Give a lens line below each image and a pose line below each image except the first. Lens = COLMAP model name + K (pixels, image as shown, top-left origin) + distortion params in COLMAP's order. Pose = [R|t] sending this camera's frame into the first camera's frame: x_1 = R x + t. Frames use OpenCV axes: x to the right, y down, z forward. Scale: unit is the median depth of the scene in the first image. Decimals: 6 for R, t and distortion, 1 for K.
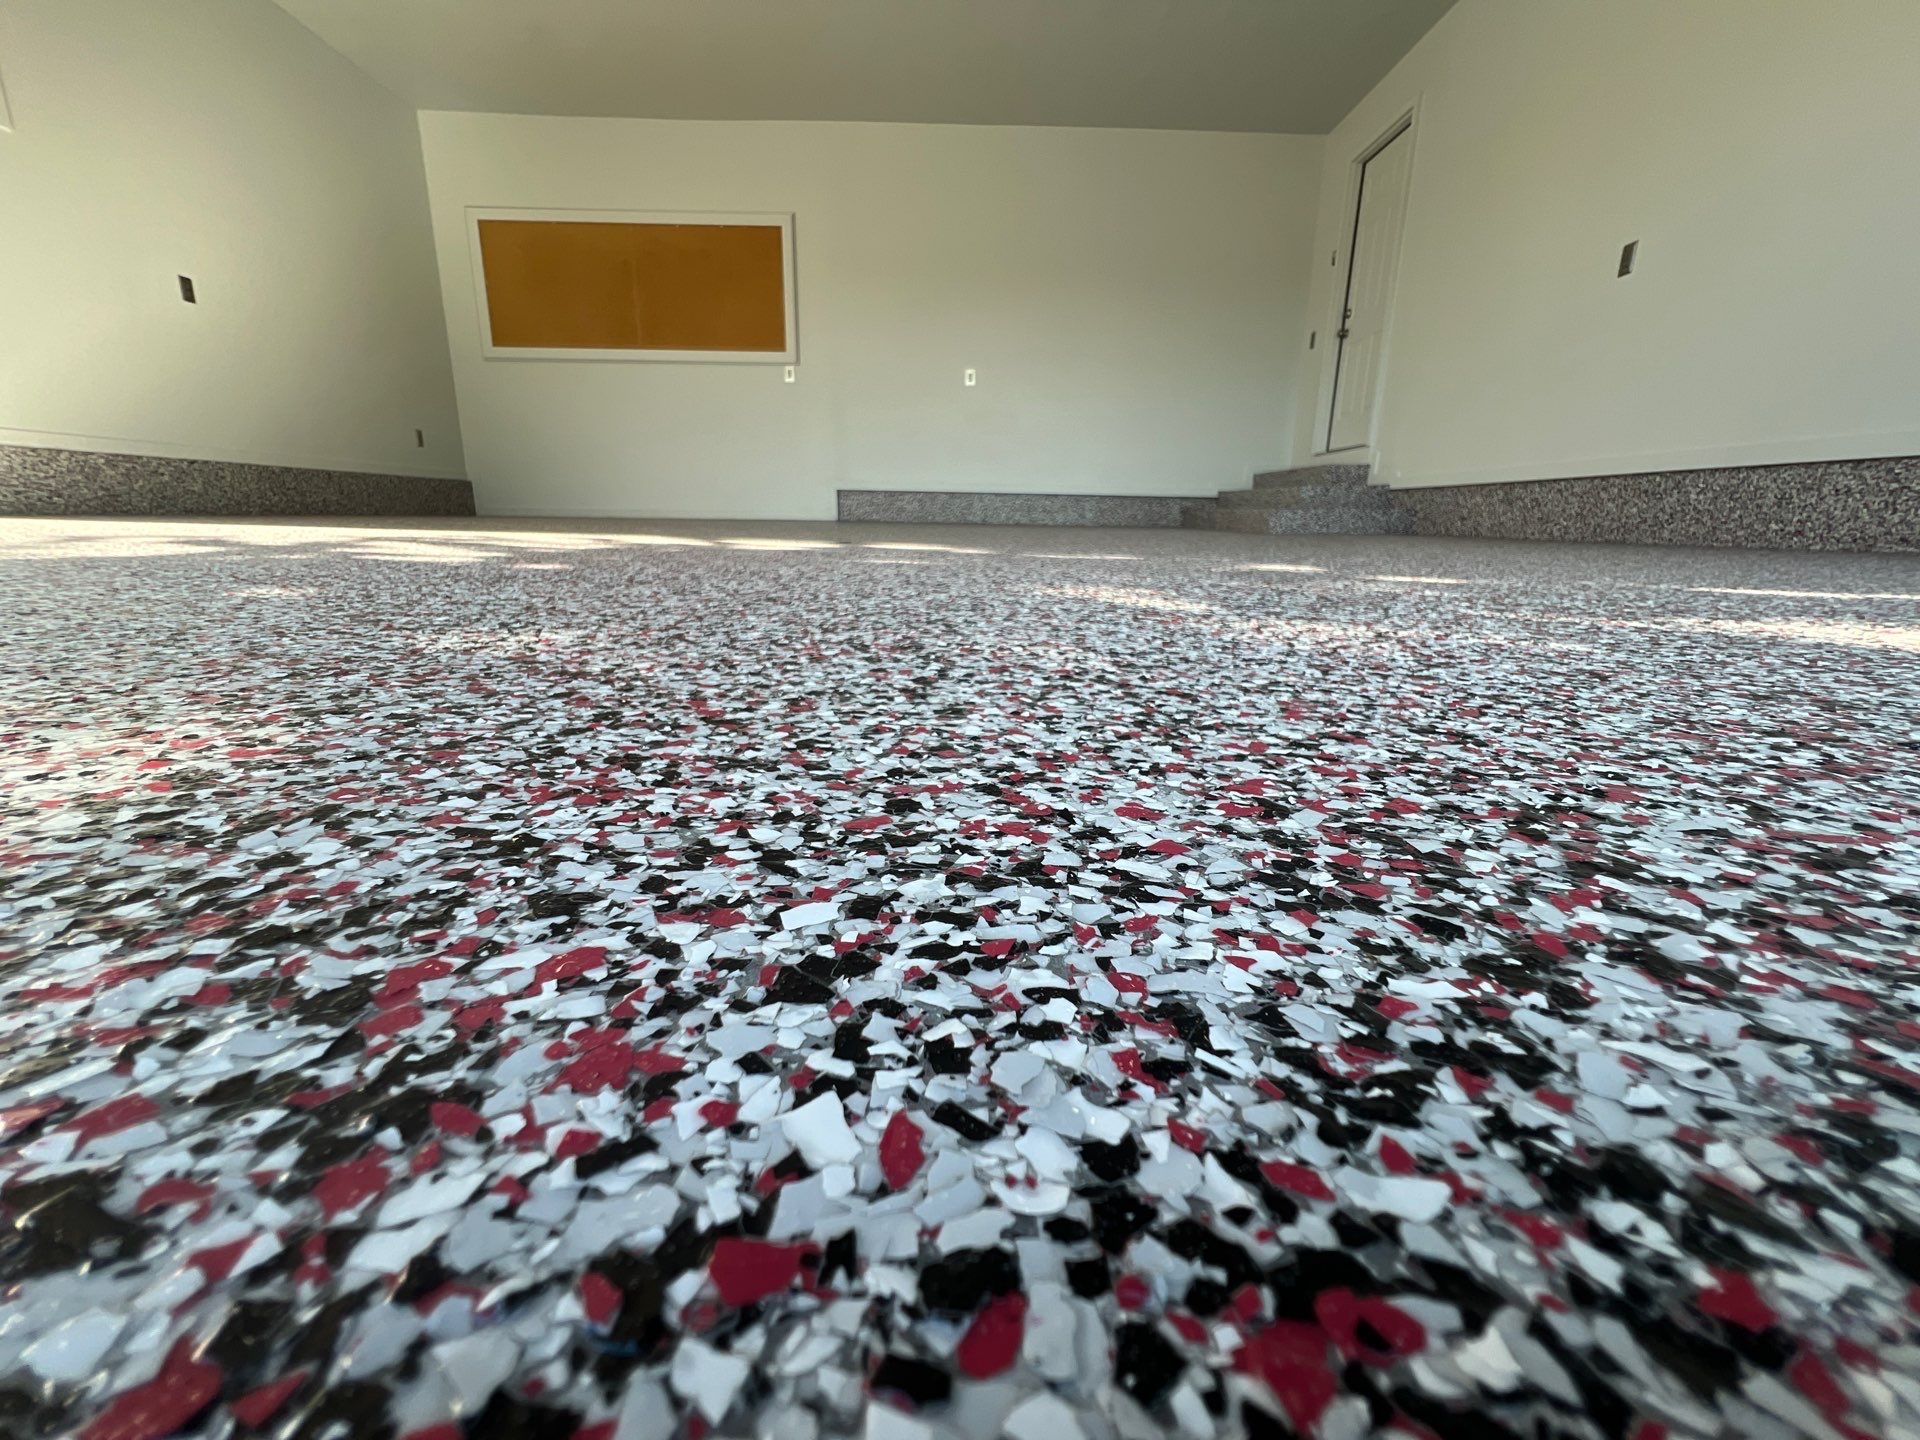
lens RADIAL K [[776.8, 0, 960.0], [0, 776.8, 720.0], [0, 0, 1]] dist [-0.003173, -0.000092]
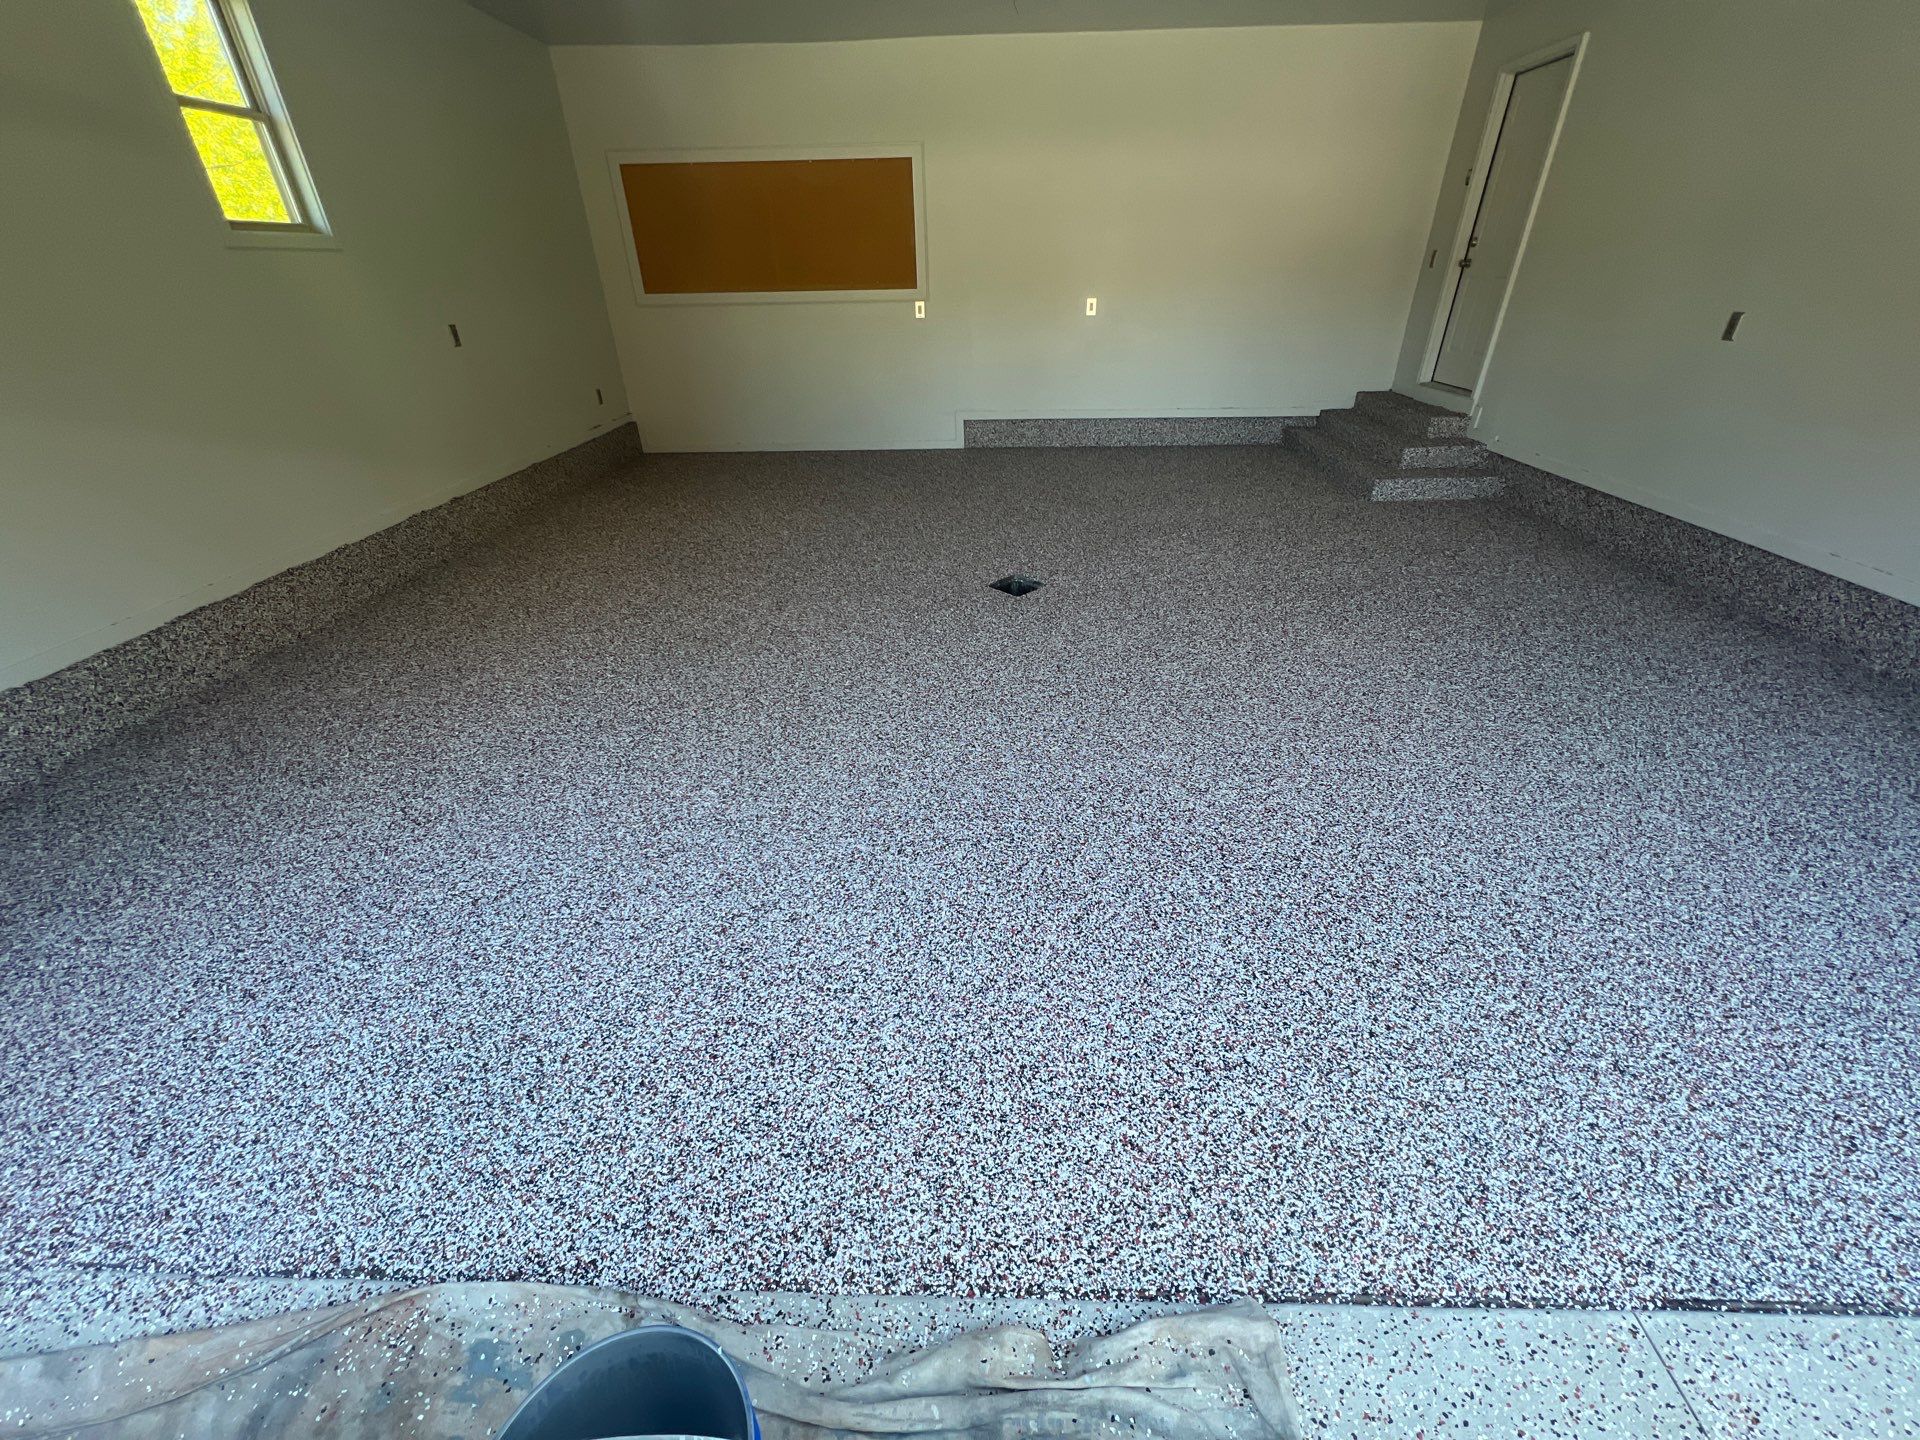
lens RADIAL K [[767.5, 0, 960.0], [0, 767.5, 720.0], [0, 0, 1]] dist [0.000236, 0.000575]
pose [[0.998785, -0.007560, -0.048706, -0.125478], [0.020603, 0.961728, 0.273231, -0.203956], [0.044776, -0.273902, 0.960715, -0.165704]]
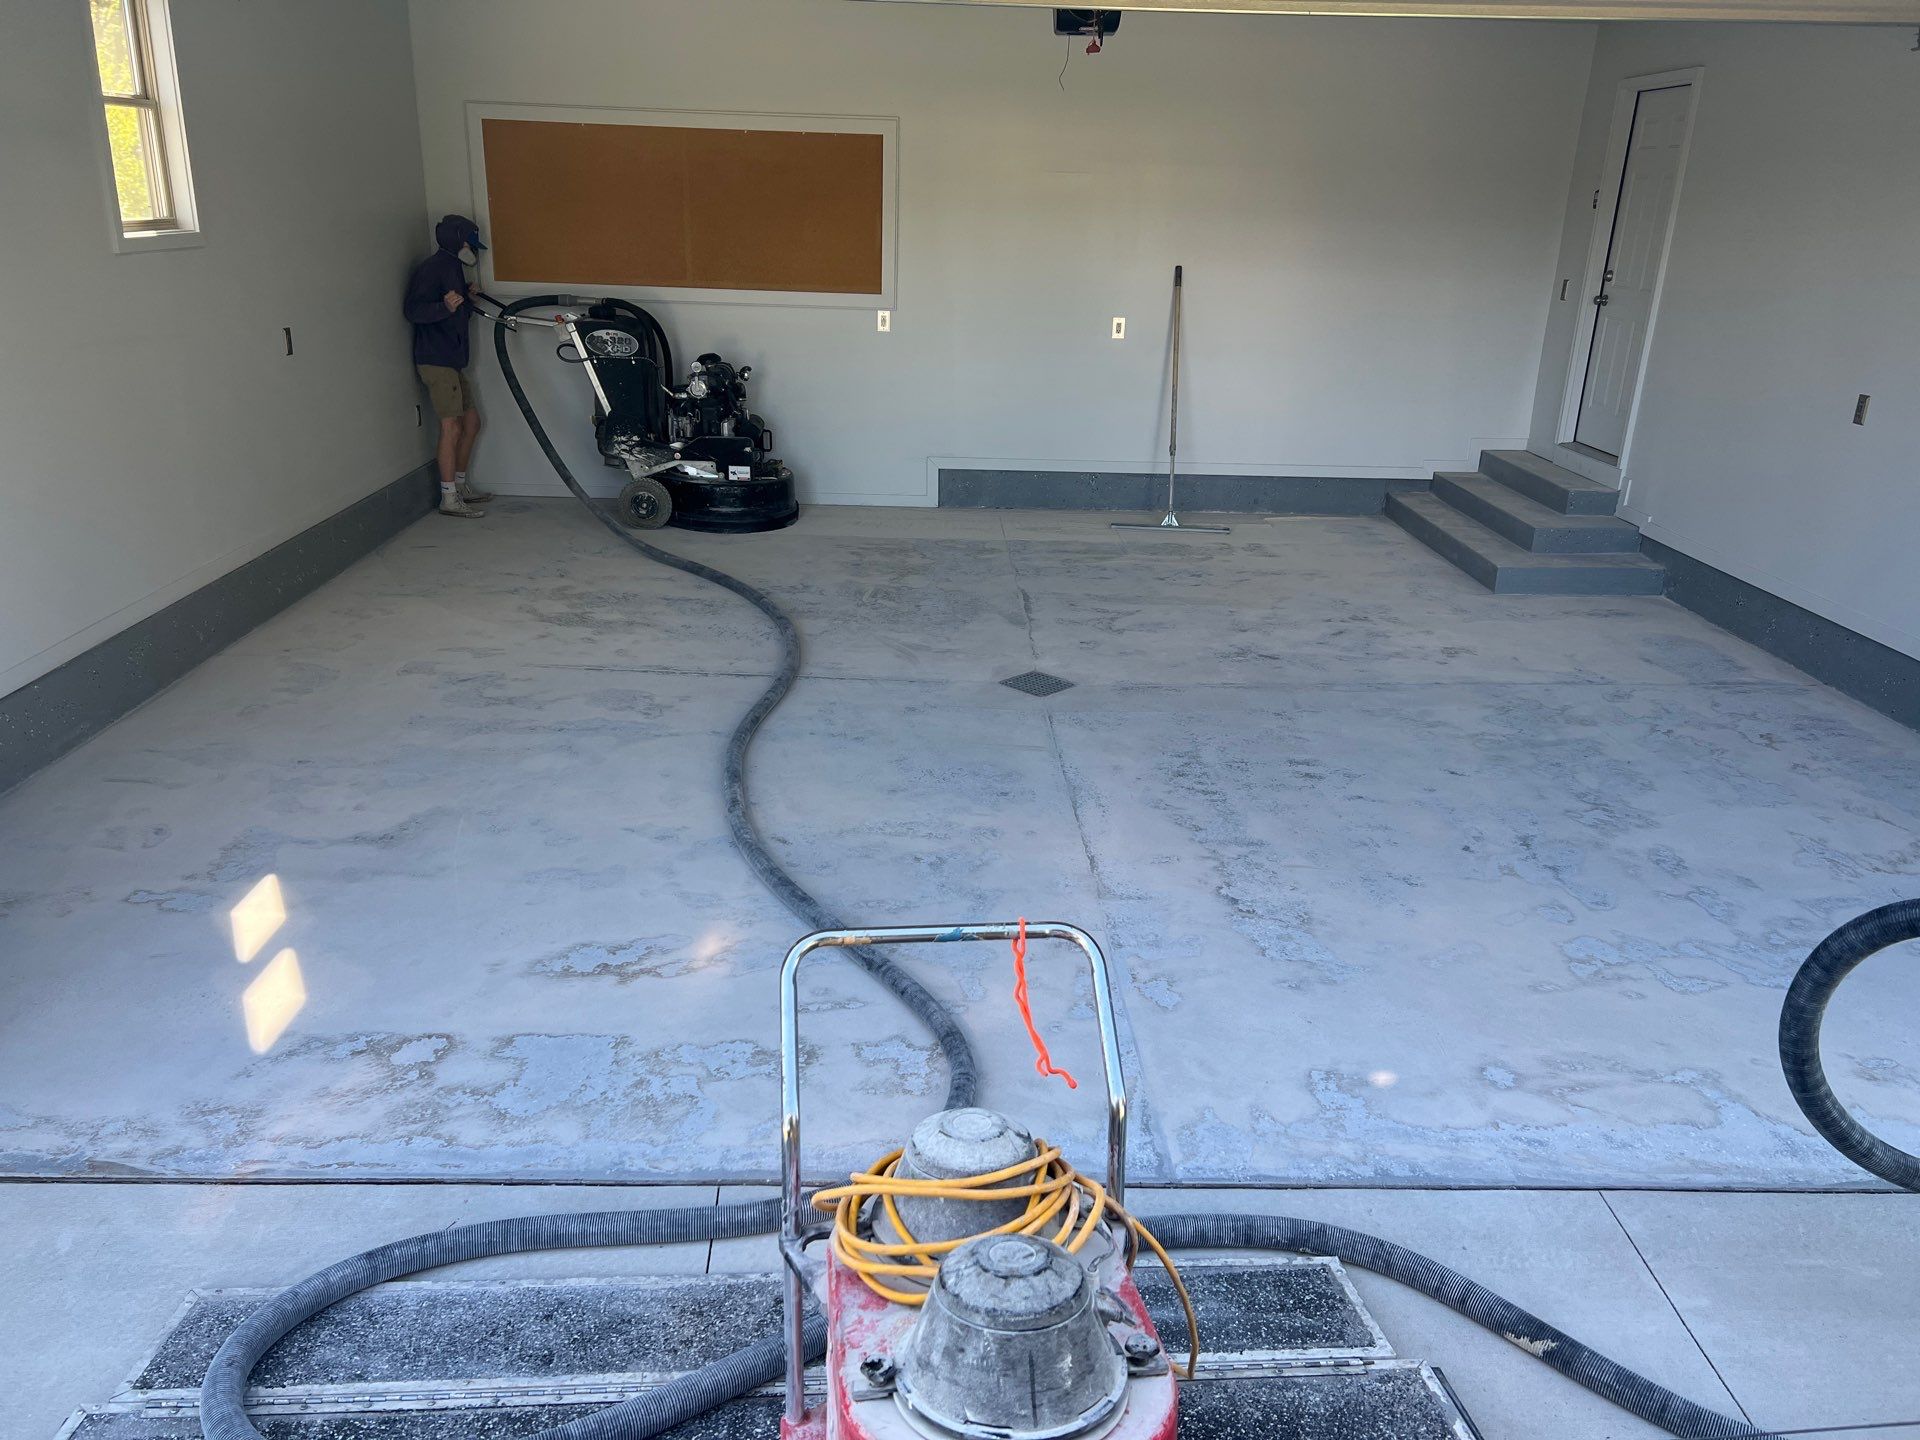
lens RADIAL K [[1460.9, 0, 960.0], [0, 1460.9, 720.0], [0, 0, 1]] dist [0.033447, -0.000554]
pose [[0.999487, 0.006605, 0.031326, -0.198407], [-0.009446, 0.995765, 0.091448, -0.198864], [-0.030589, -0.091697, 0.995317, -0.500116]]
